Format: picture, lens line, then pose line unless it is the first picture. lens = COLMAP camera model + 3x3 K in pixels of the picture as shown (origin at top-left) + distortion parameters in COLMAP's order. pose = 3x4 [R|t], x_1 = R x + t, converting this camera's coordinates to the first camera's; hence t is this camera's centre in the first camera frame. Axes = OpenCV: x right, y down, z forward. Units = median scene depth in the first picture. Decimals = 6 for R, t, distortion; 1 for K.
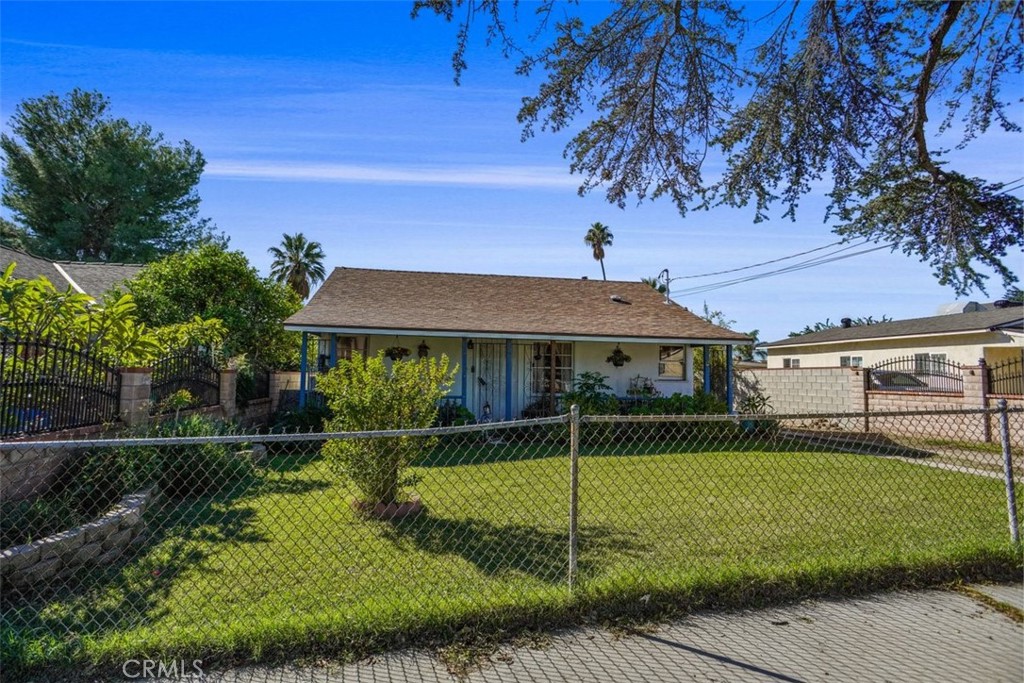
lens RADIAL K [[531.0, 0, 504.5], [0, 531.0, 337.6], [0, 0, 1]] dist [-0.085955, 0.052796]
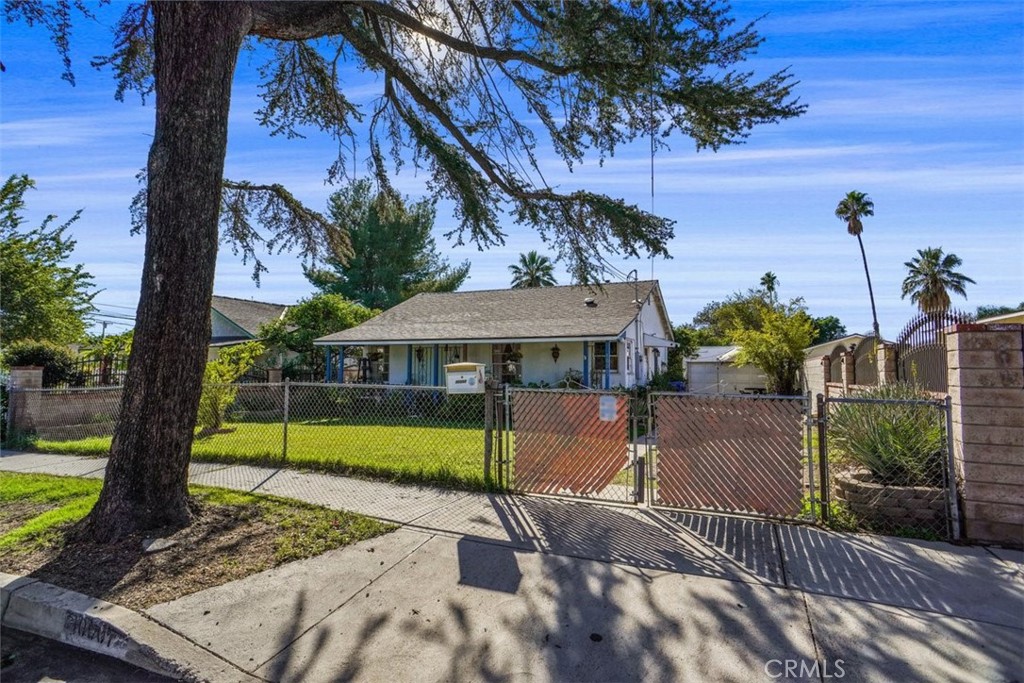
lens RADIAL K [[531.0, 0, 504.5], [0, 531.0, 337.6], [0, 0, 1]] dist [-0.085955, 0.052796]
pose [[0.835703, -0.044642, -0.547364, 0.192396], [0.047173, 0.998842, -0.009442, 0.001445], [0.547152, -0.017930, 0.836841, -0.020733]]
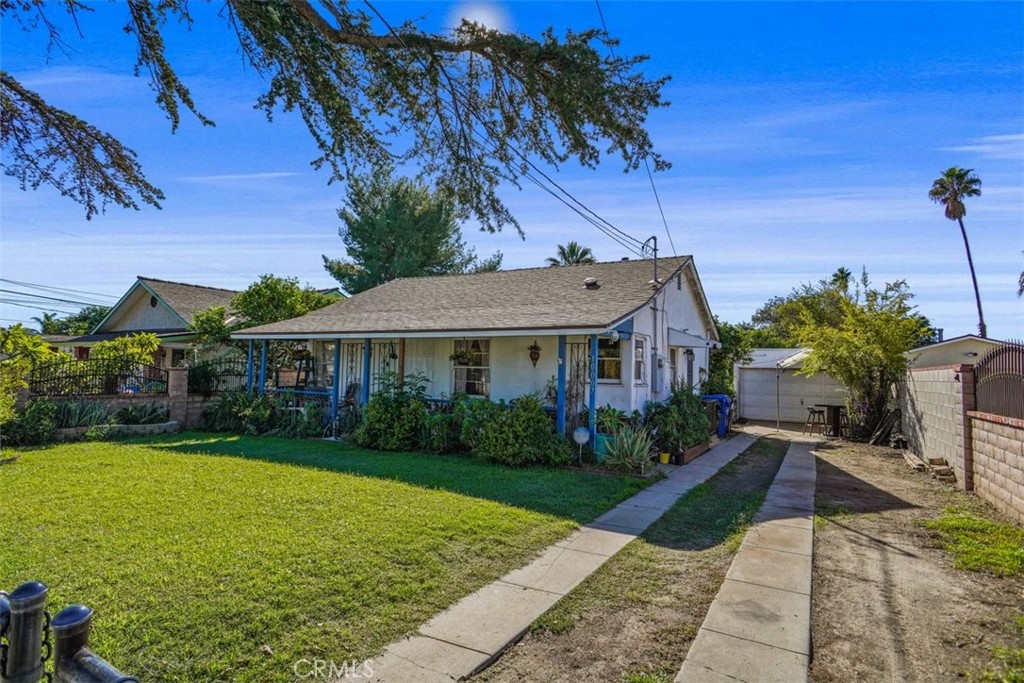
lens RADIAL K [[531.0, 0, 504.5], [0, 531.0, 337.6], [0, 0, 1]] dist [-0.085955, 0.052796]
pose [[0.773614, -0.035033, -0.632688, 0.175569], [0.033860, 0.999329, -0.013933, 0.005102], [0.632752, -0.010644, 0.774281, 0.080039]]
